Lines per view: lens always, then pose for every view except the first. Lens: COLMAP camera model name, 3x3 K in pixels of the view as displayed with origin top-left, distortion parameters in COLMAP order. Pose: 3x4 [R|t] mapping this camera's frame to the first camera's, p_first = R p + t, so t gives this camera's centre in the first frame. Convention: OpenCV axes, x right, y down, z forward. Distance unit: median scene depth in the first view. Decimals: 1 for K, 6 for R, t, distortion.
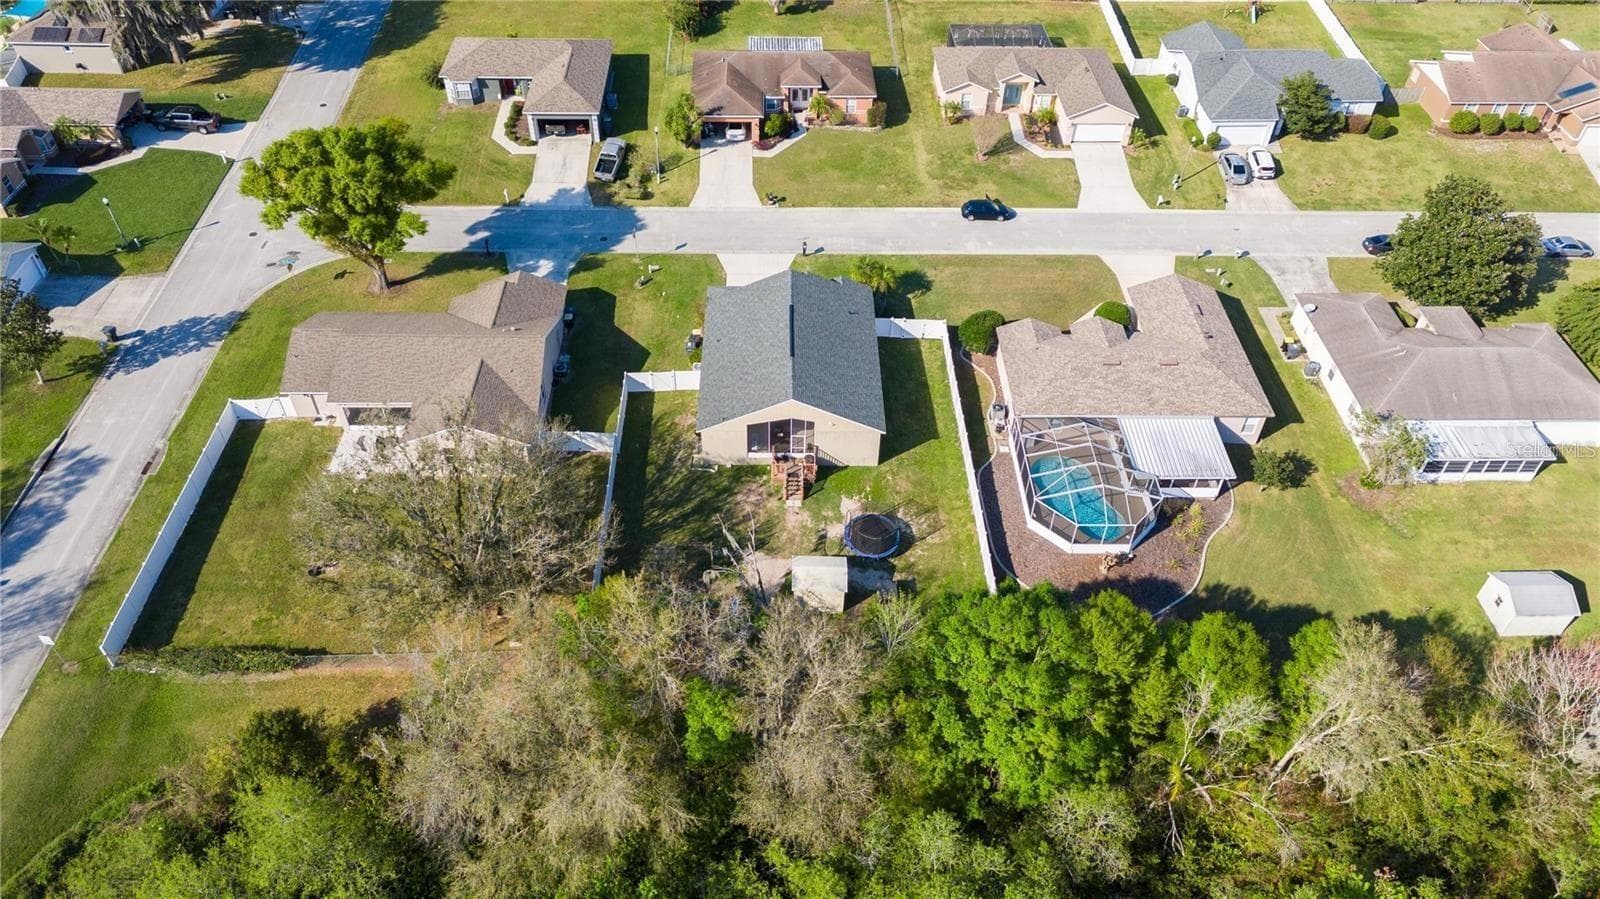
lens RADIAL K [[1116.2, 0, 800.8], [0, 1116.2, 452.7], [0, 0, 1]] dist [0.053181, -0.035101]
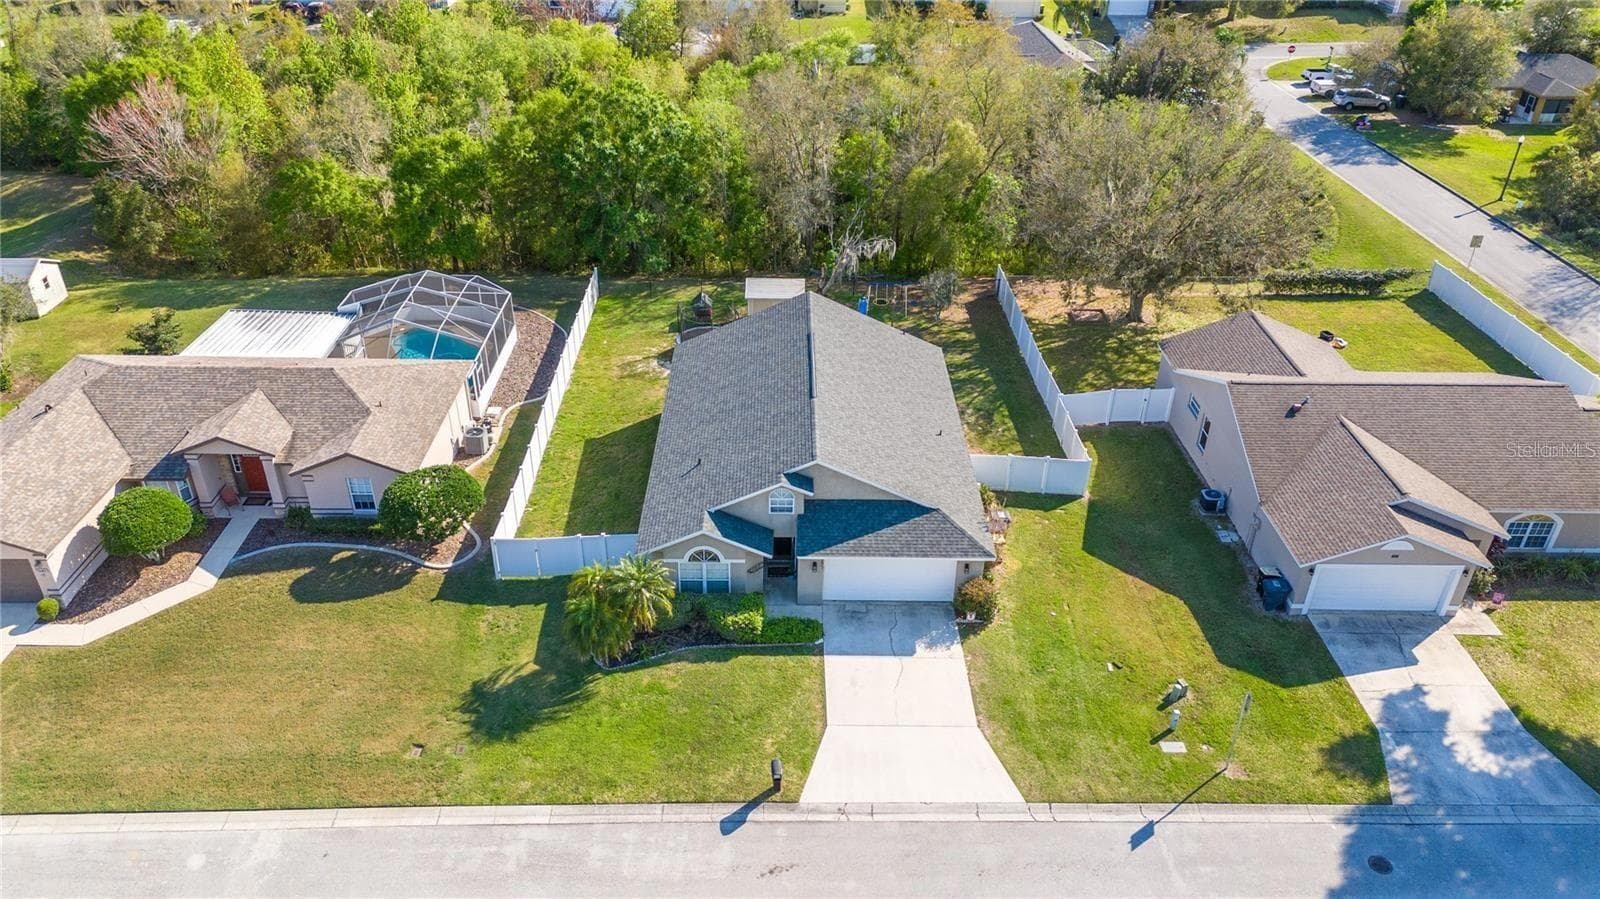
lens RADIAL K [[1116.2, 0, 801.2], [0, 1116.2, 424.3], [0, 0, 1]] dist [0.053181, -0.035101]
pose [[-0.999074, -0.037355, -0.021356, 0.009276], [-0.030644, 0.269280, 0.962574, -0.632594], [-0.030206, 0.962337, -0.270176, 1.130654]]
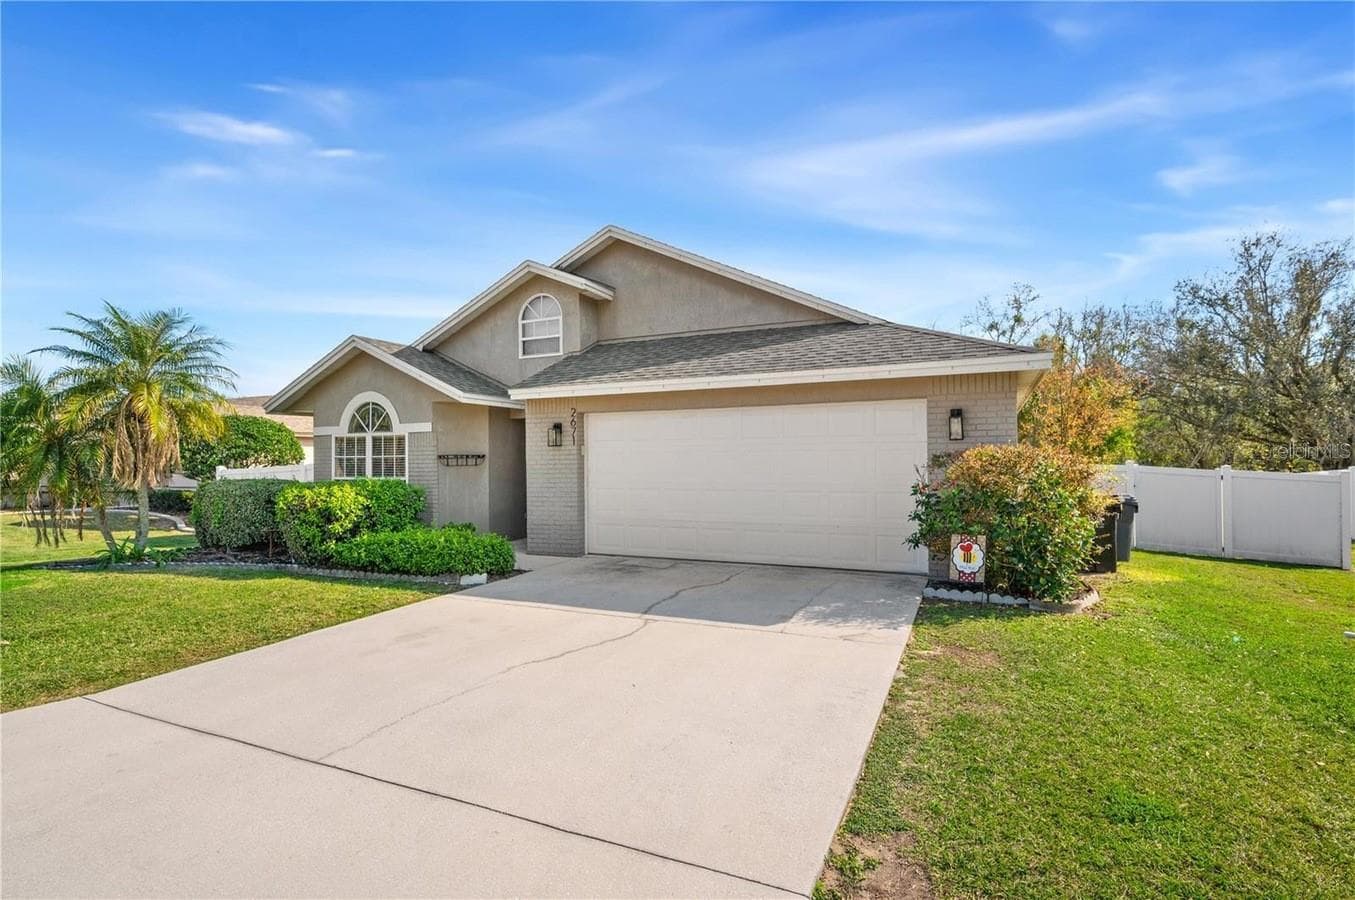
lens RADIAL K [[657.2, 0, 682.4], [0, 657.2, 452.5], [0, 0, 1]] dist [-0.003469, 0.001125]
pose [[-0.904340, -0.013378, 0.426604, -0.080076], [0.286329, 0.722212, 0.629624, -0.214052], [-0.316521, 0.691543, -0.649294, 1.130464]]
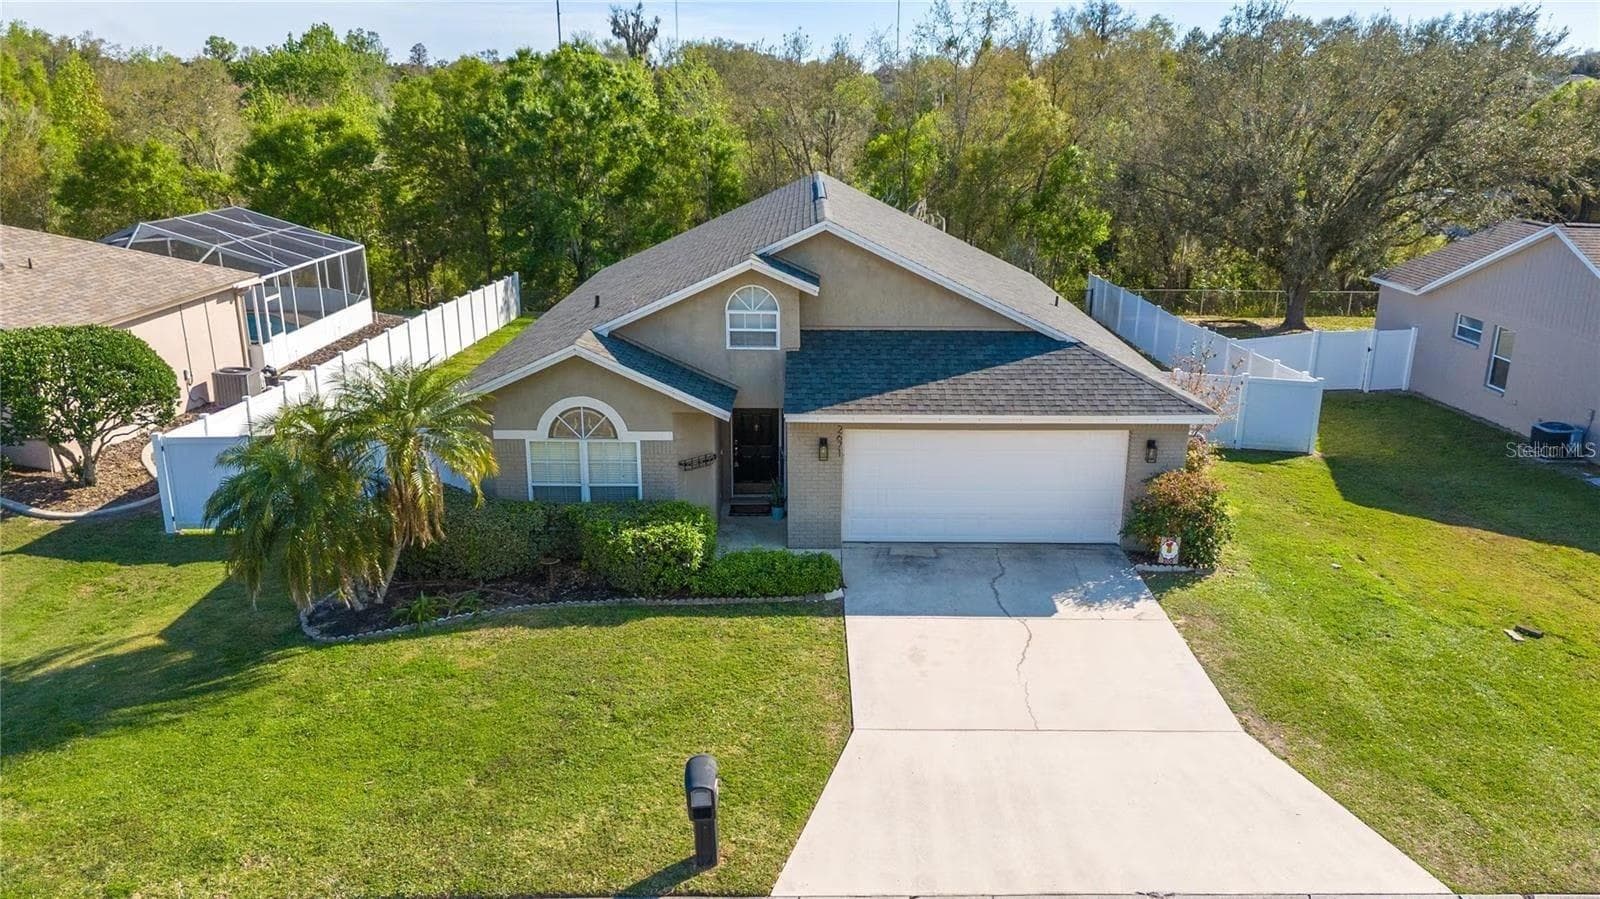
lens RADIAL K [[1162.3, 0, 836.4], [0, 1162.3, 463.6], [0, 0, 1]] dist [0.057744, -0.046068]
pose [[-0.999214, -0.033027, -0.021922, -0.006833], [-0.035134, 0.481822, 0.875565, -0.352542], [-0.018355, 0.875647, -0.482604, 1.174591]]
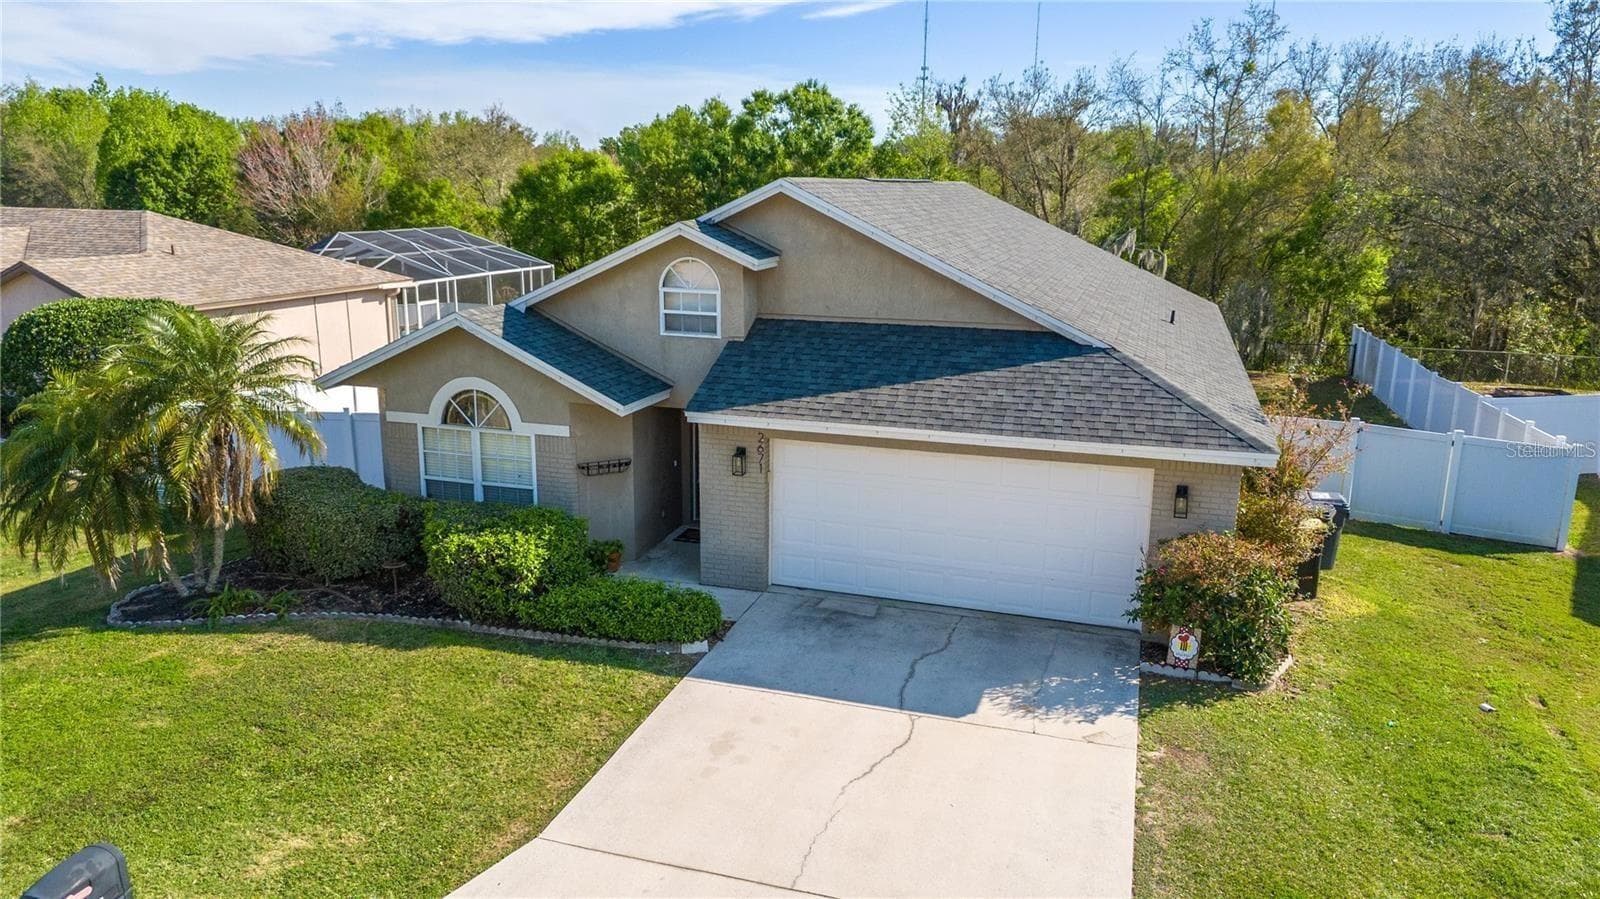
lens RADIAL K [[1116.2, 0, 806.0], [0, 1116.2, 445.7], [0, 0, 1]] dist [0.053181, -0.035101]
pose [[-0.950988, -0.106305, 0.290382, -0.070380], [0.187613, 0.548123, 0.815084, -0.292268], [-0.245813, 0.829614, -0.501314, 1.142981]]
